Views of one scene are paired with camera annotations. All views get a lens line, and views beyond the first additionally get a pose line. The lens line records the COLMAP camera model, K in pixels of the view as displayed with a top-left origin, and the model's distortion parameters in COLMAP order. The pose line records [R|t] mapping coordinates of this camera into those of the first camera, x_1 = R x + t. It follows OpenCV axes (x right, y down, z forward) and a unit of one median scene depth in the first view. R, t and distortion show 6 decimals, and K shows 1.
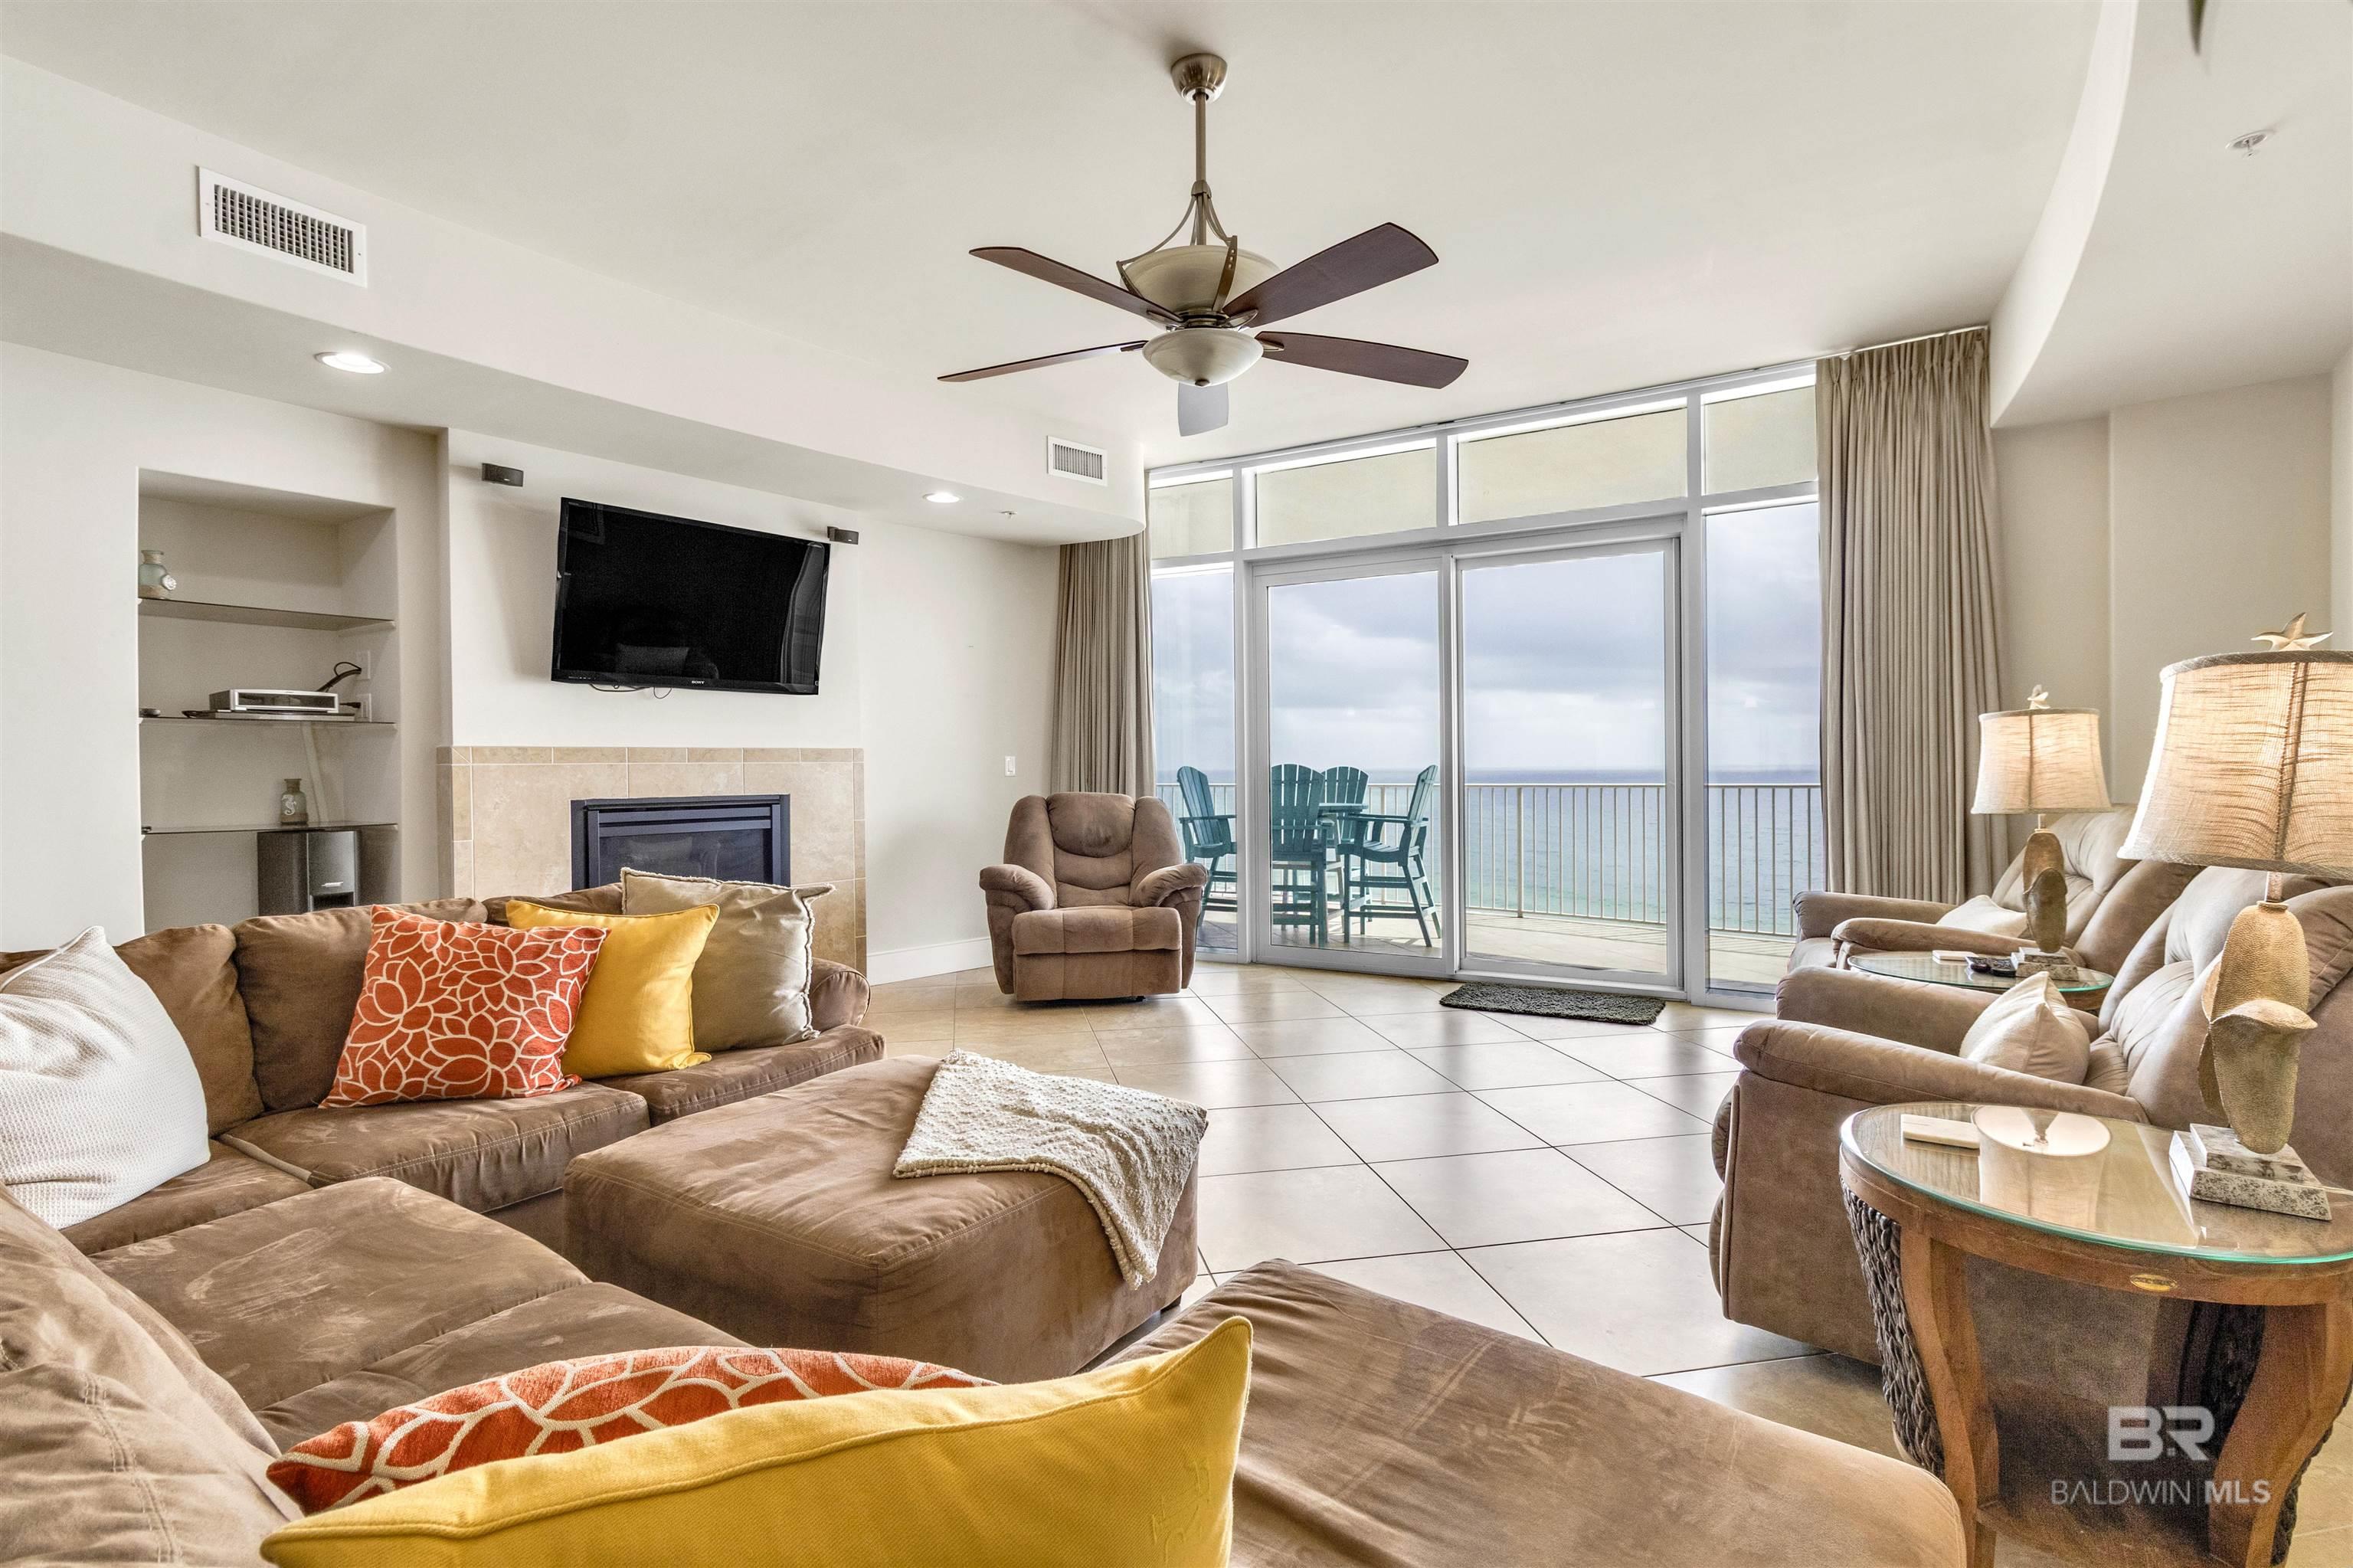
lens RADIAL K [[1137.5, 0, 1168.3], [0, 1137.5, 765.4], [0, 0, 1]] dist [0.002078, 0.000687]
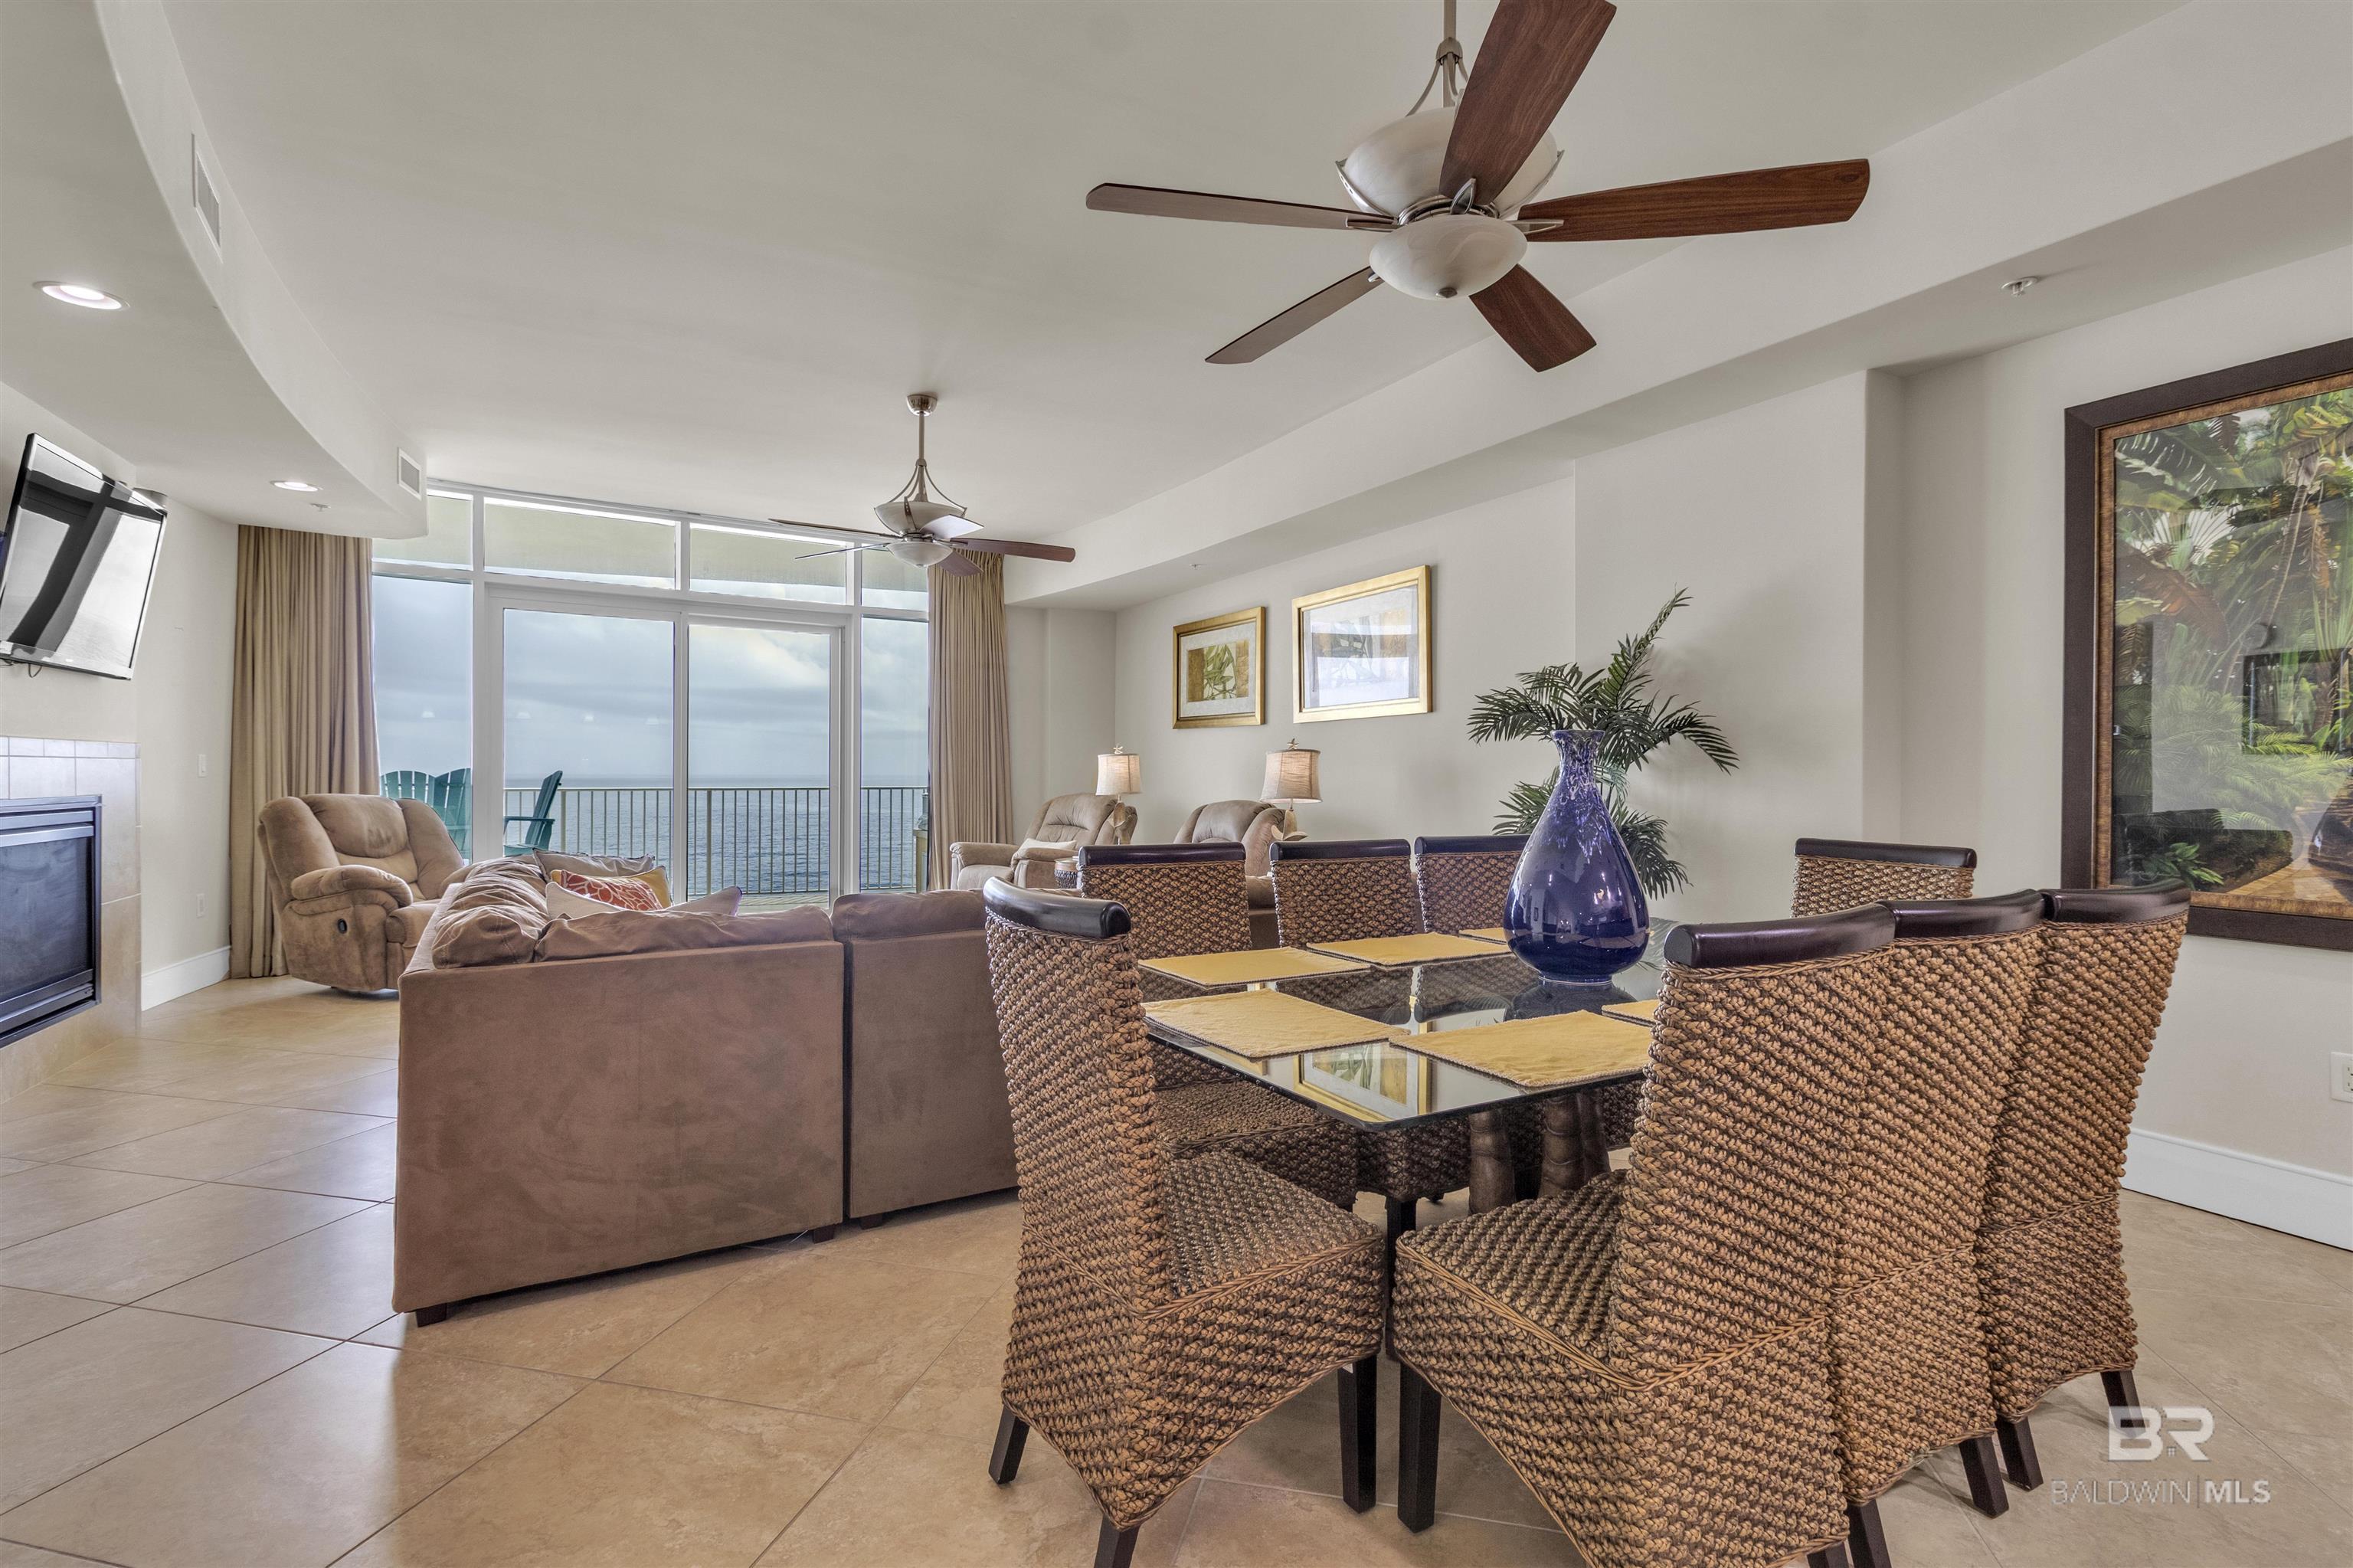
lens RADIAL K [[1137.5, 0, 1218.5], [0, 1137.5, 776.6], [0, 0, 1]] dist [0.002078, 0.000687]
pose [[0.398707, 0.007139, 0.917051, -0.849928], [-0.010372, 0.999941, -0.003275, 0.004761], [-0.917020, -0.008206, 0.398757, -0.117232]]
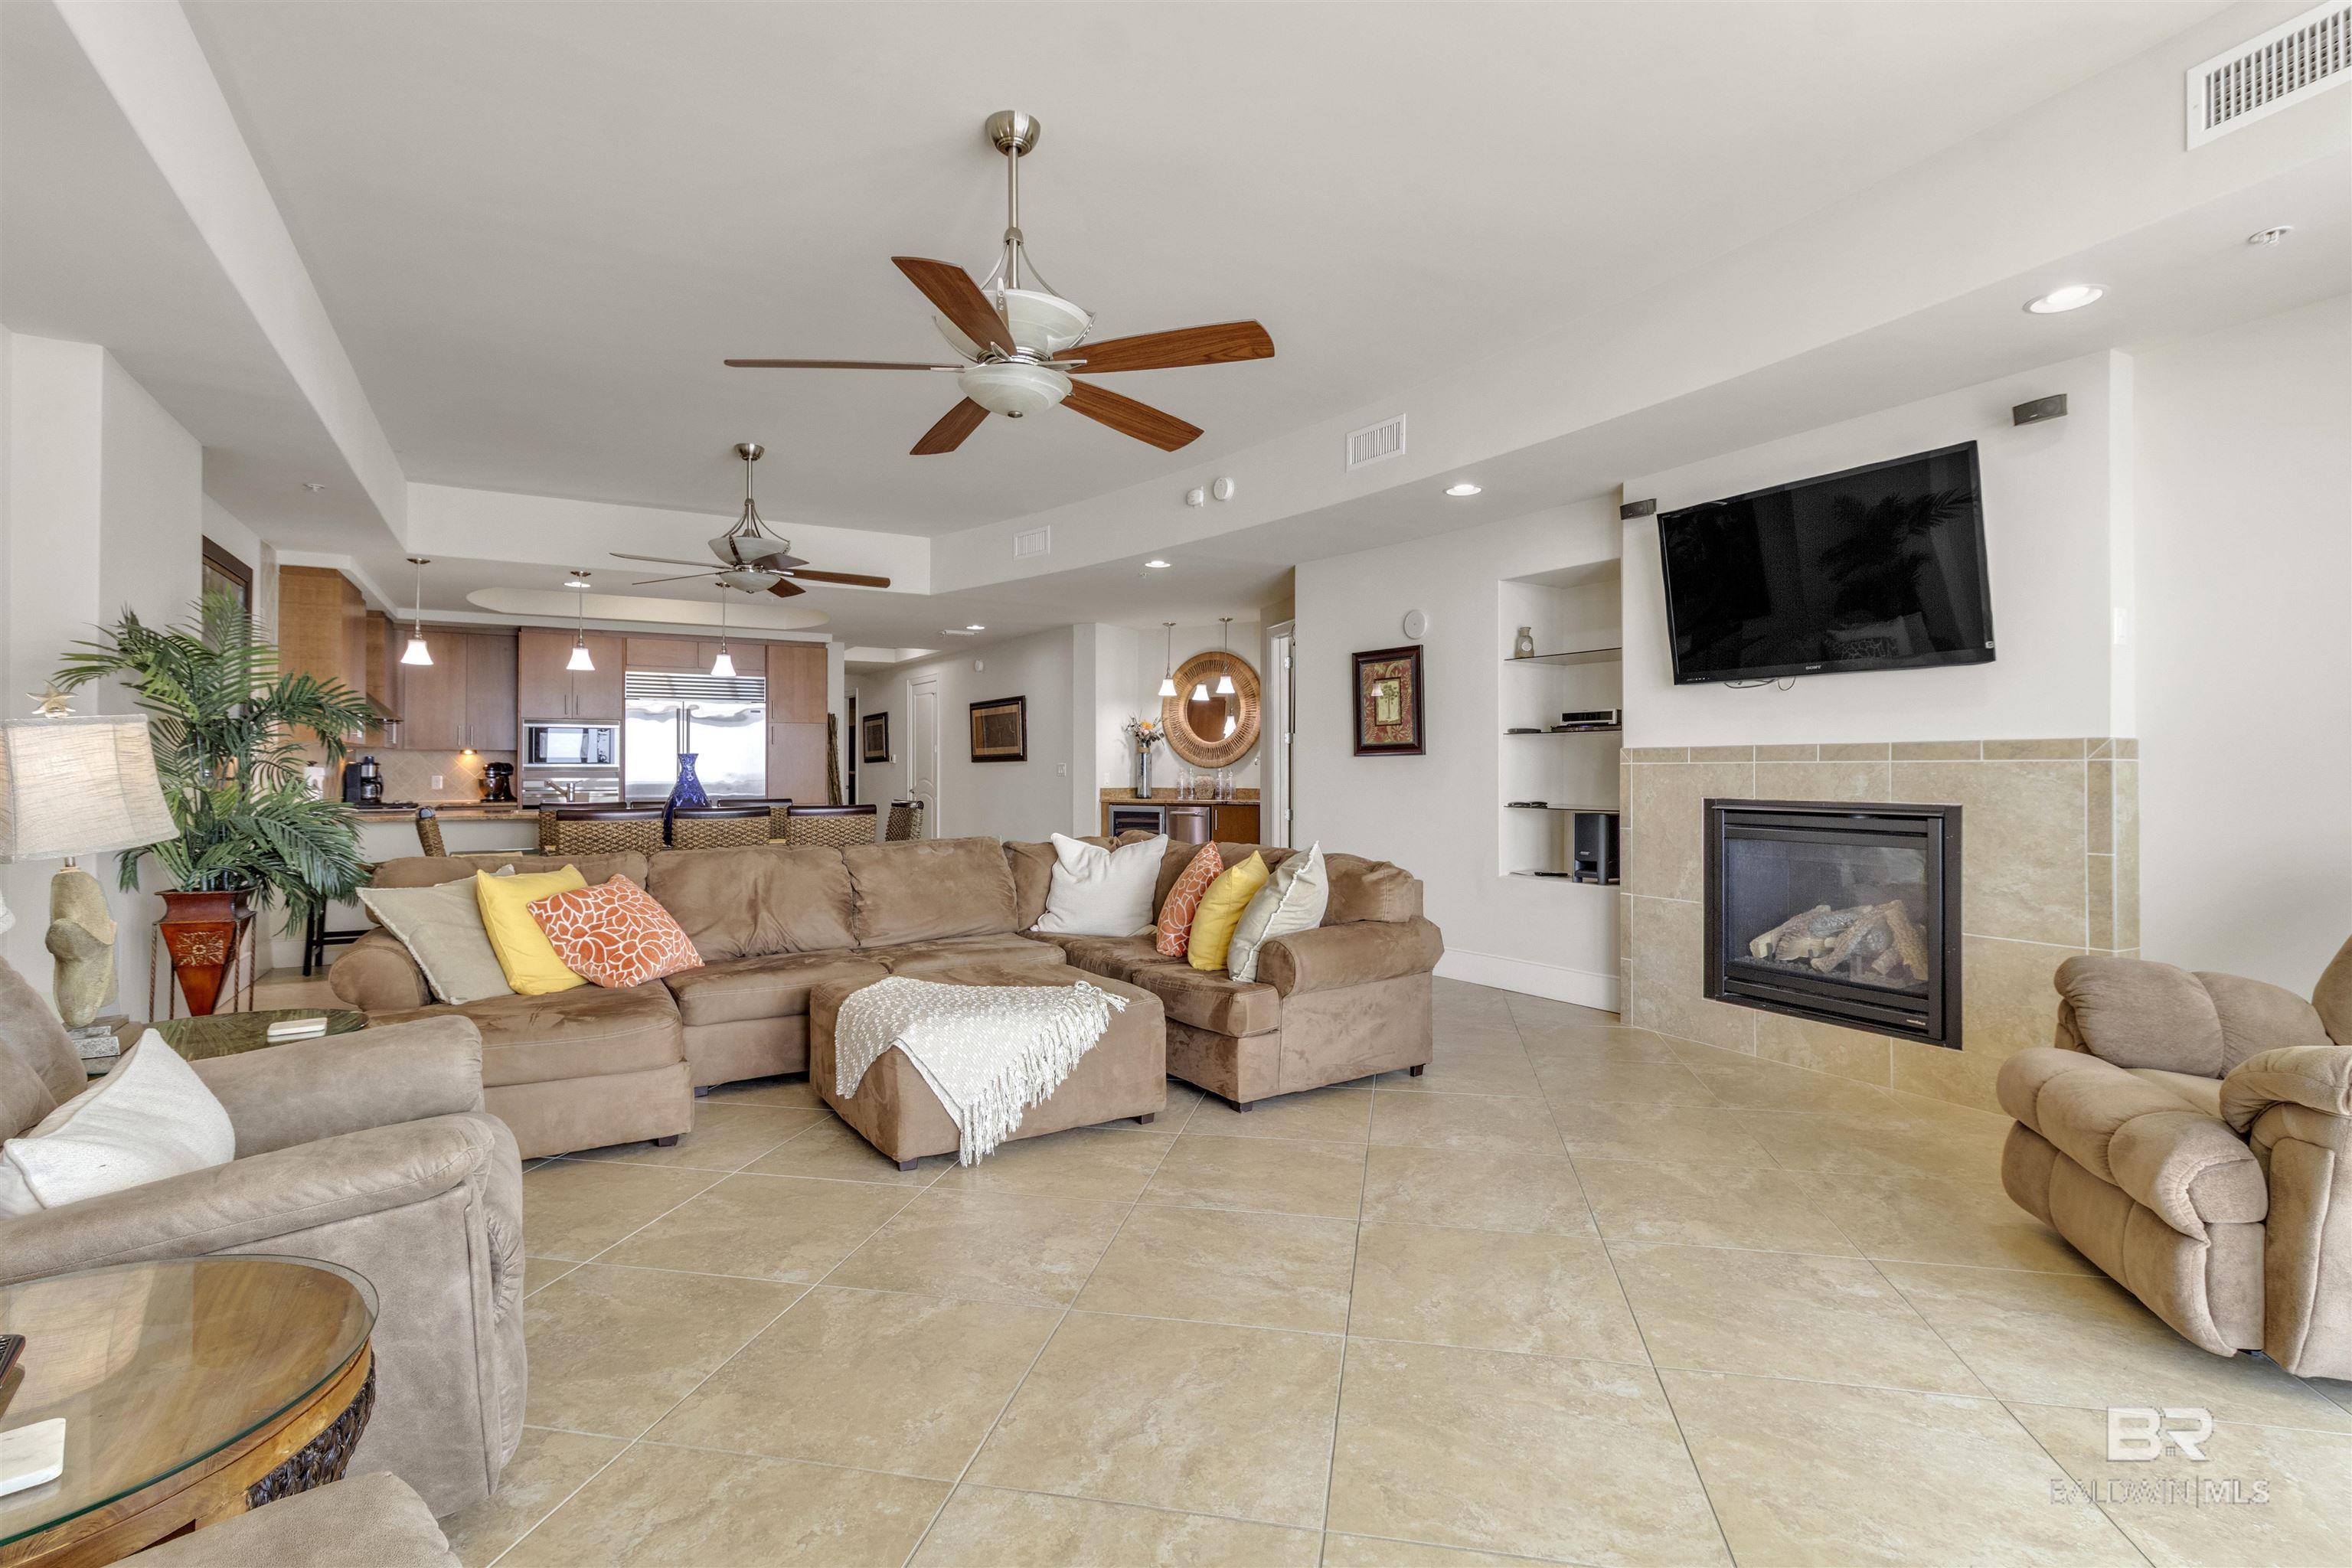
lens RADIAL K [[1137.0, 0, 1197.4], [0, 1137.0, 774.3], [0, 0, 1]] dist [0.002078, 0.000687]
pose [[-0.385818, 0.015146, -0.922451, 0.557319], [0.006231, 0.999885, 0.013811, -0.007683], [0.922554, -0.000419, -0.385868, 0.907646]]
